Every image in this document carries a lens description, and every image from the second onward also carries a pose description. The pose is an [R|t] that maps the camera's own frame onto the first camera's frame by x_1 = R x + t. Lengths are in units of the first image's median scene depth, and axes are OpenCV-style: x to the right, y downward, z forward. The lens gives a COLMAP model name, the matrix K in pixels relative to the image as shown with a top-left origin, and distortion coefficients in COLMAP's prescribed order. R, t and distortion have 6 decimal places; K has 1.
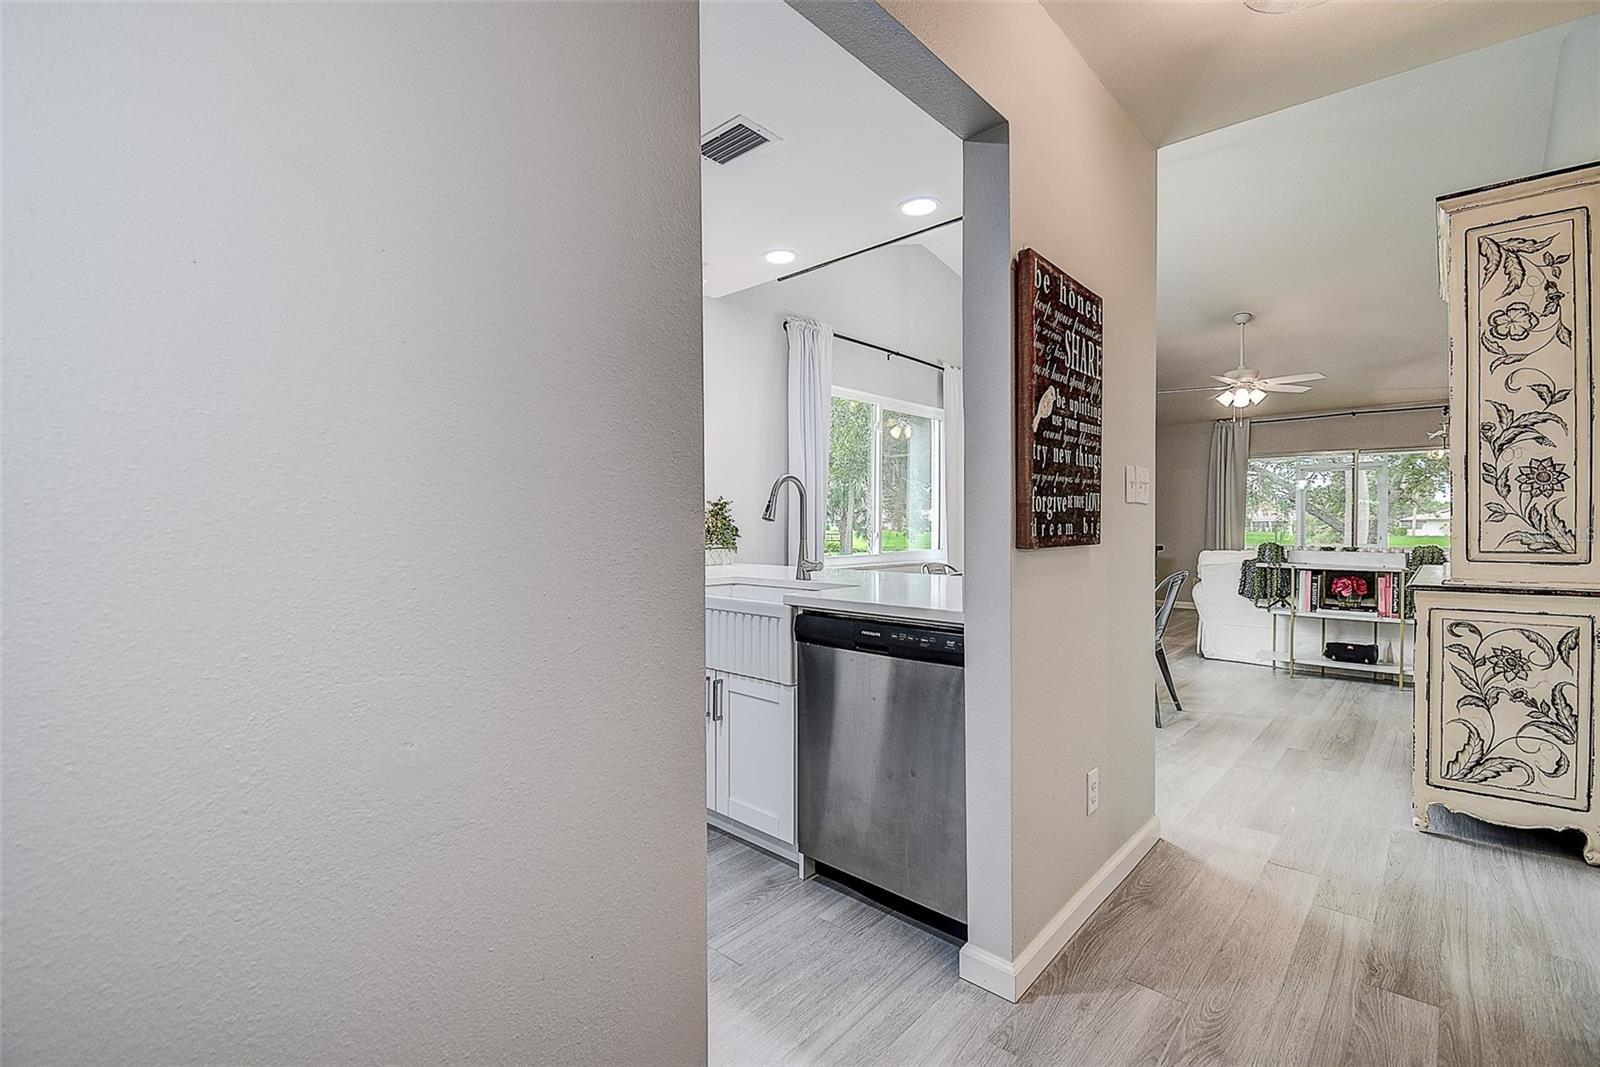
lens RADIAL K [[701.6, 0, 803.1], [0, 701.6, 560.6], [0, 0, 1]] dist [-0.001296, -0.000349]
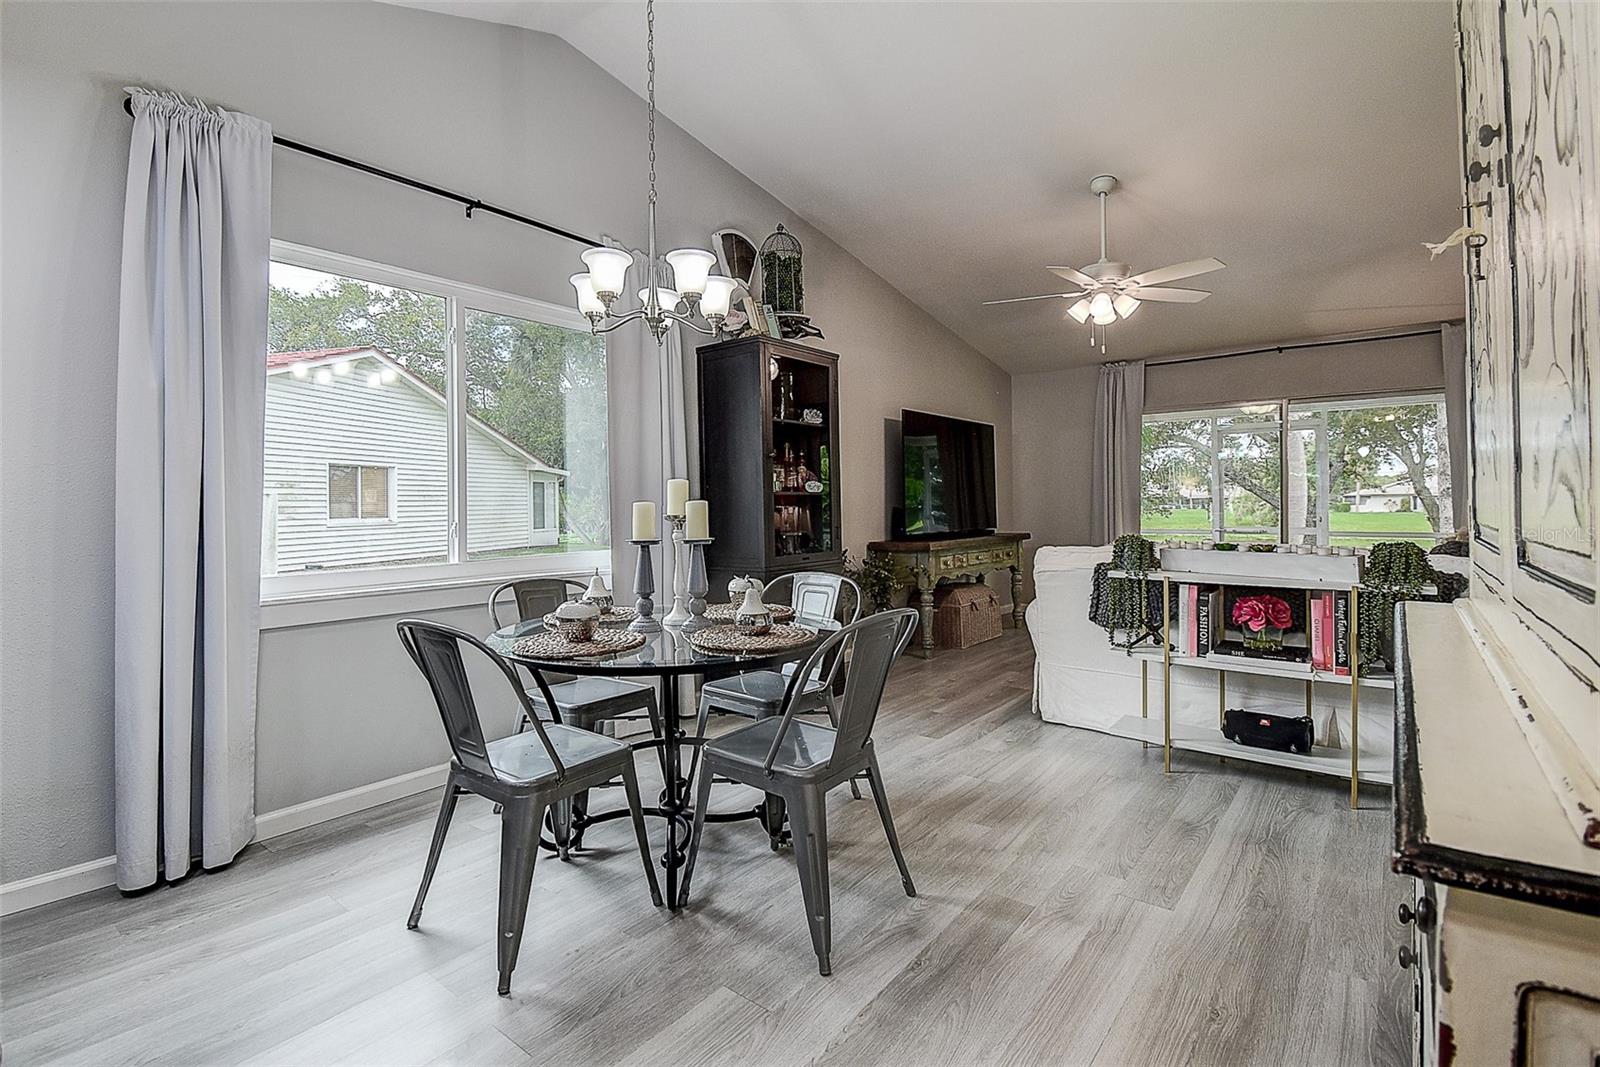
lens RADIAL K [[709.8, 0, 788.4], [0, 709.8, 521.8], [0, 0, 1]] dist [0.006572, -0.000007]
pose [[0.999063, -0.003832, 0.043113, 0.363780], [0.004821, 0.999727, -0.022860, -0.026007], [-0.043014, 0.023046, 0.998809, 0.429051]]
